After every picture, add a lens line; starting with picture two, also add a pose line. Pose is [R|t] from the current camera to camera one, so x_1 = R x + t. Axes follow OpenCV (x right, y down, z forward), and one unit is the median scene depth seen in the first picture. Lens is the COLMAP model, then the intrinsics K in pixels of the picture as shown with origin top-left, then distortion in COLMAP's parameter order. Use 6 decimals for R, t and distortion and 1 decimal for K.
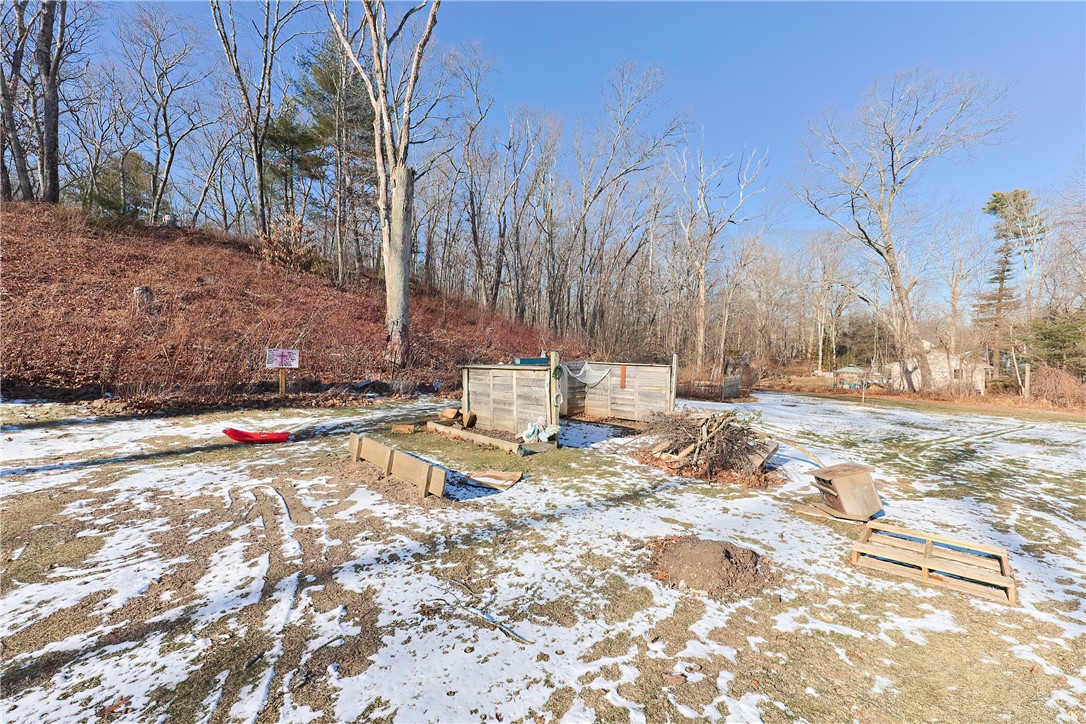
lens RADIAL K [[471.1, 0, 539.2], [0, 471.1, 360.2], [0, 0, 1]] dist [0.033465, 0.000183]
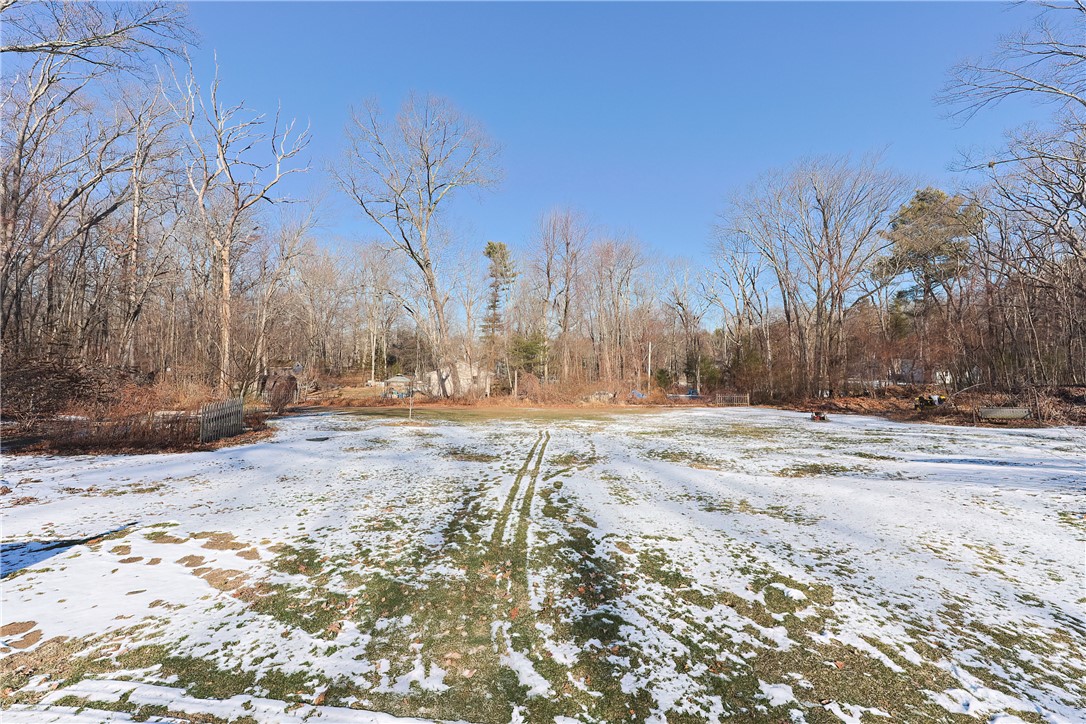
lens RADIAL K [[471.1, 0, 539.2], [0, 471.1, 360.2], [0, 0, 1]] dist [0.033465, 0.000183]
pose [[0.648266, 0.001491, 0.761413, 0.083667], [0.015650, 0.999761, -0.015282, -0.000592], [-0.761253, 0.021823, 0.648087, 0.125428]]
